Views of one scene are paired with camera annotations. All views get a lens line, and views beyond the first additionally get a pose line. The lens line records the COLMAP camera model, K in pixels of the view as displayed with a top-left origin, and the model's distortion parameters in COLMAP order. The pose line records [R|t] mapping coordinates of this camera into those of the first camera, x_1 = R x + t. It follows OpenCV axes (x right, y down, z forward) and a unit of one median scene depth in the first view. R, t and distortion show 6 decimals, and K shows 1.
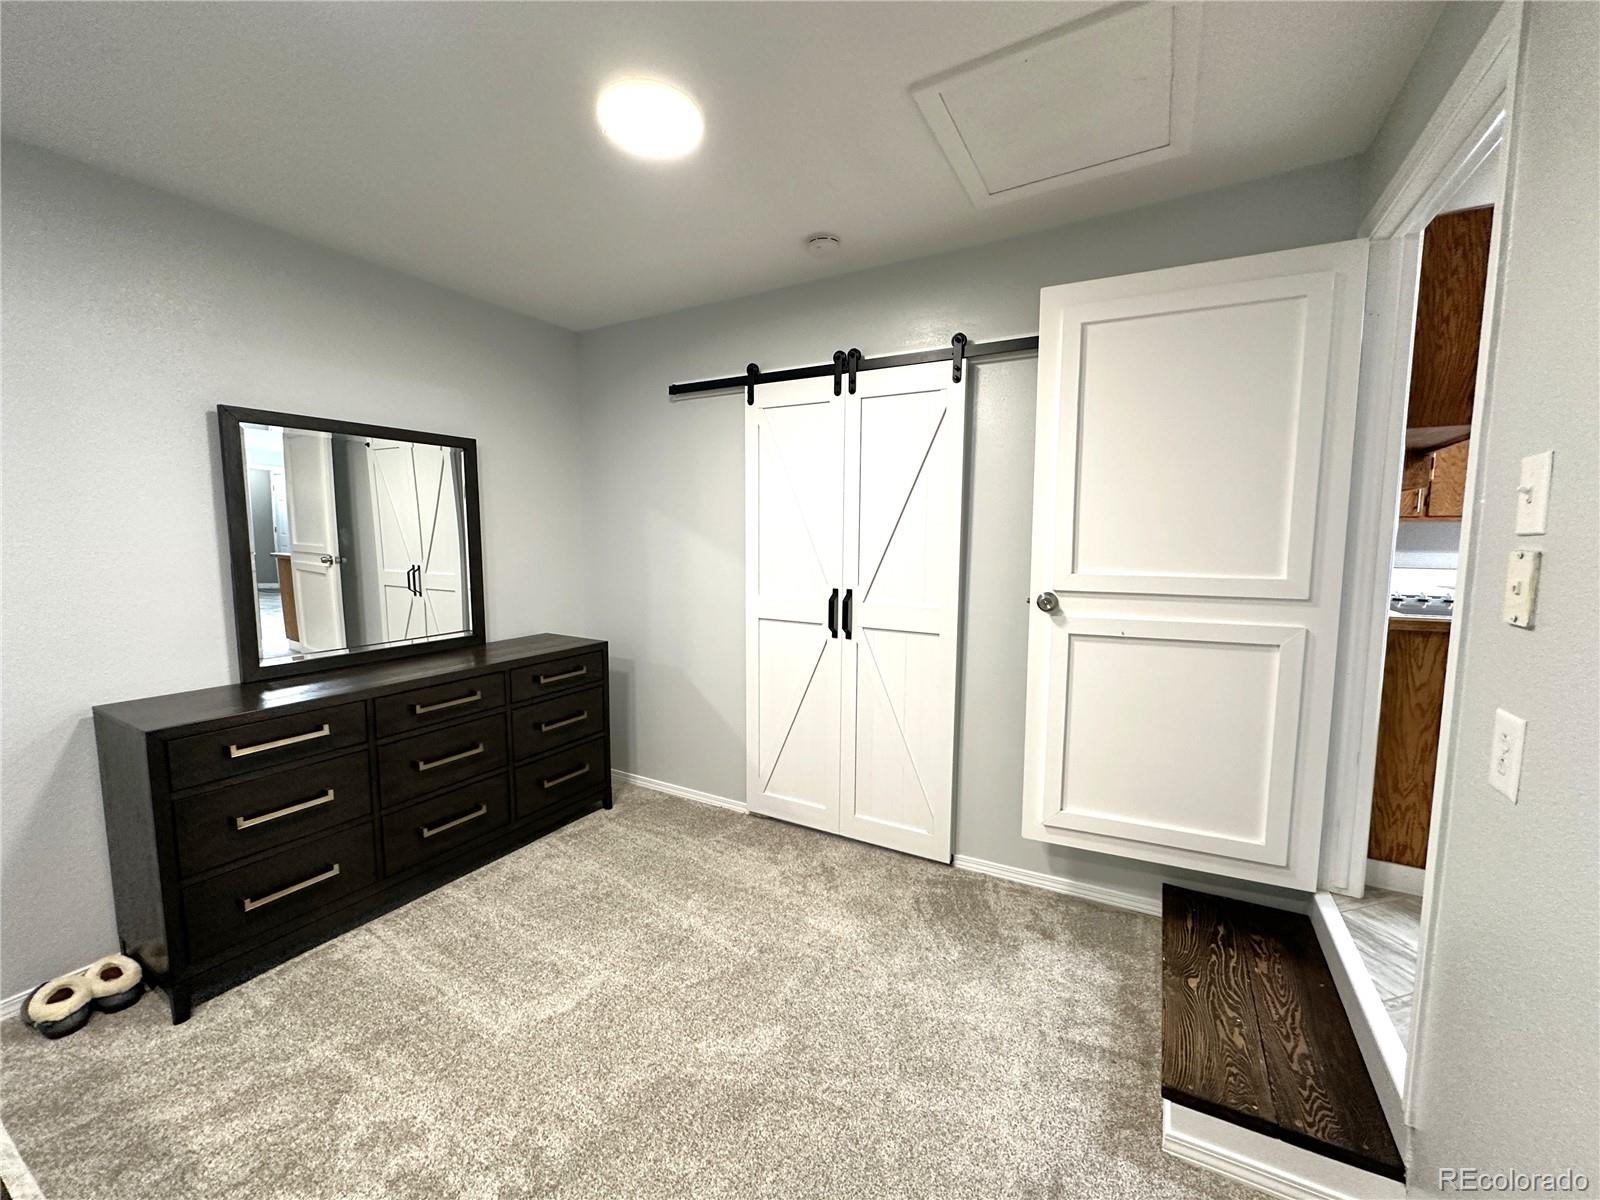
lens RADIAL K [[635.1, 0, 792.7], [0, 635.1, 600.8], [0, 0, 1]] dist [-0.002676, 0.000349]
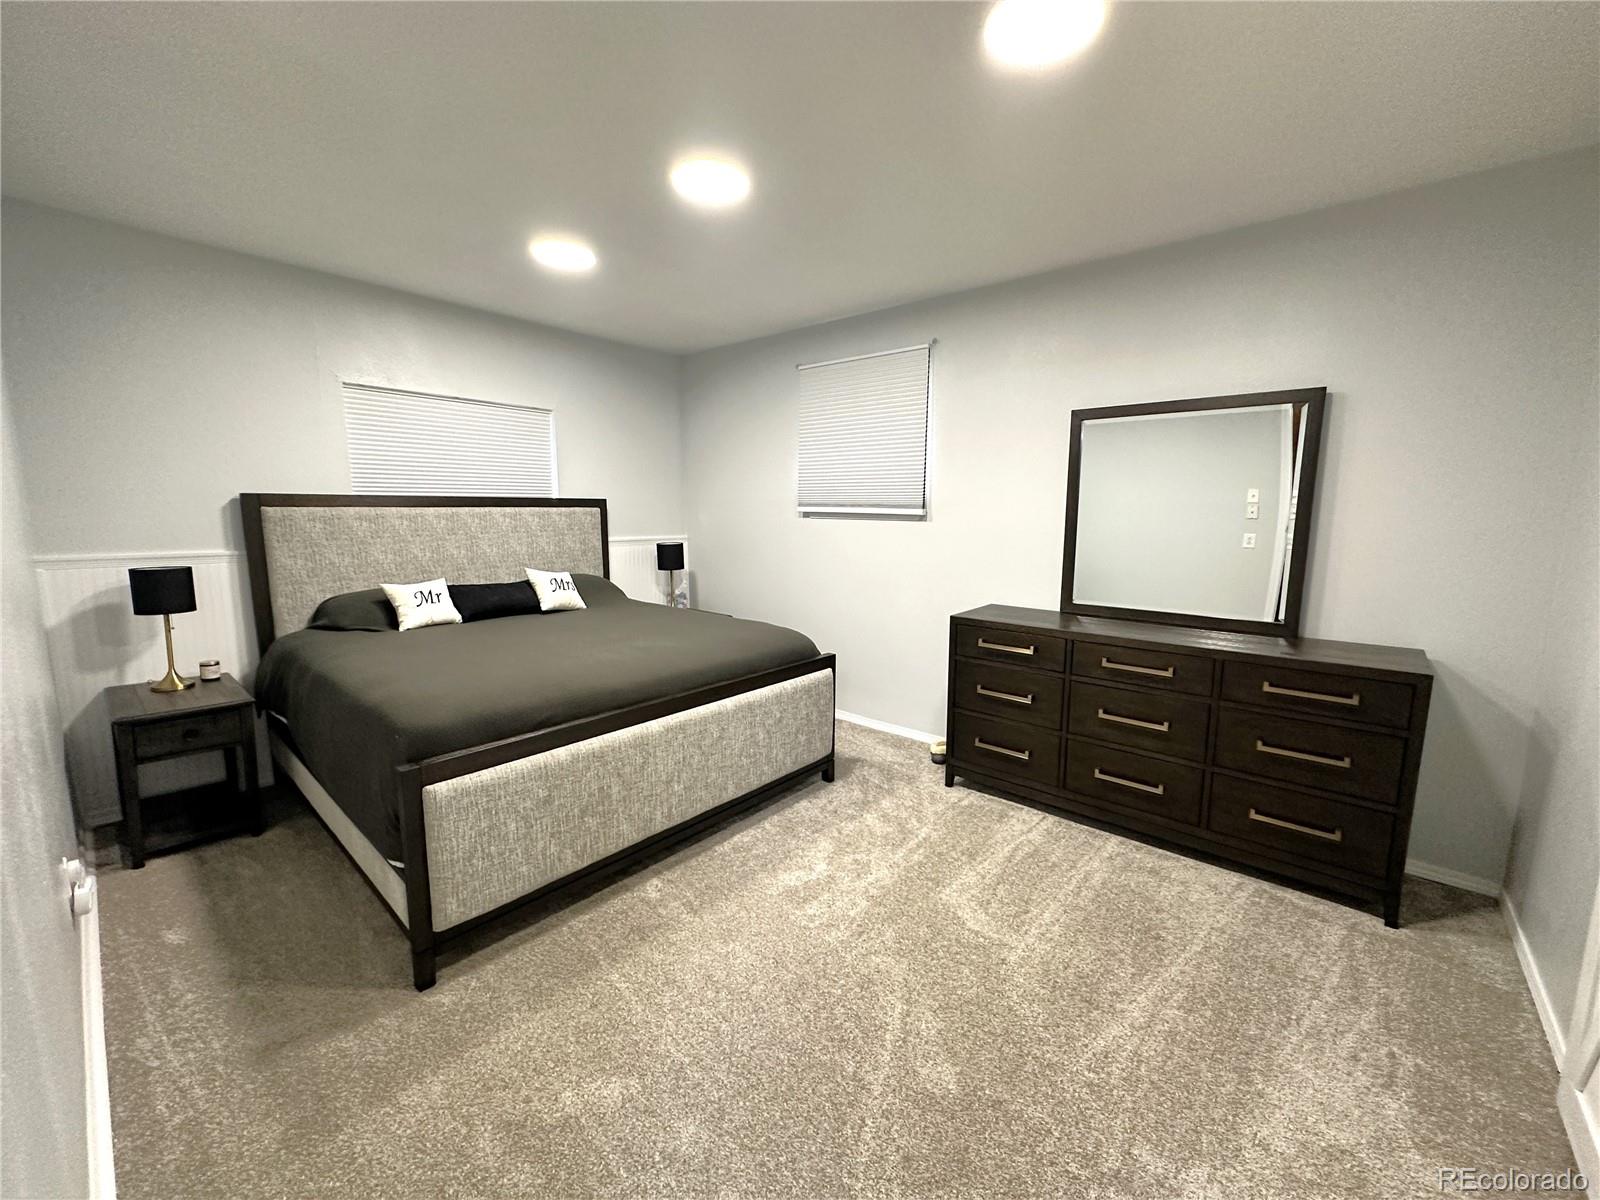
lens RADIAL K [[635.1, 0, 799.3], [0, 635.1, 593.2], [0, 0, 1]] dist [-0.002676, 0.000349]
pose [[-0.190909, 0.133682, -0.972462, 0.538996], [-0.103807, 0.982379, 0.155424, -0.061411], [0.976103, 0.130620, -0.173668, 0.613955]]
